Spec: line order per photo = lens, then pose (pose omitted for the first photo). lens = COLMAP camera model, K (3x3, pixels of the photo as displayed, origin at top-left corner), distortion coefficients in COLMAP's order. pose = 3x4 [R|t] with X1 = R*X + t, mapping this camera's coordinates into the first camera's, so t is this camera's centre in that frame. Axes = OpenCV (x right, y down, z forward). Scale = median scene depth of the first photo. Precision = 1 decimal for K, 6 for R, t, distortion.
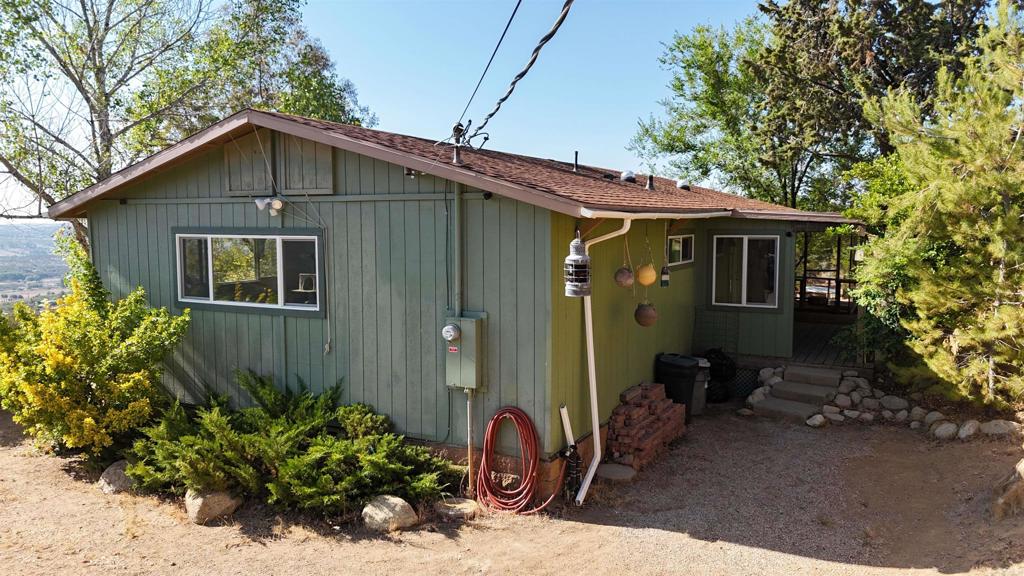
lens RADIAL K [[755.3, 0, 512.0], [0, 755.3, 288.0], [0, 0, 1]] dist [0.067137, -0.060273]
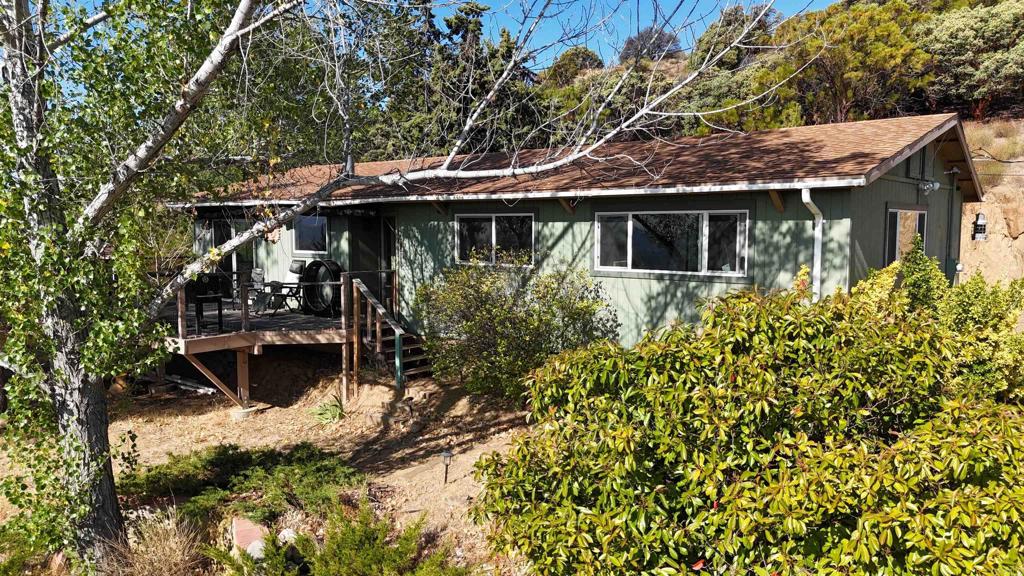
lens RADIAL K [[748.9, 0, 512.0], [0, 748.9, 275.4], [0, 0, 1]] dist [0.071660, 0.000376]
pose [[0.209276, -0.067224, 0.975543, -1.769261], [0.087852, 0.994892, 0.049711, -0.086442], [-0.973902, 0.075300, 0.214113, 1.437096]]
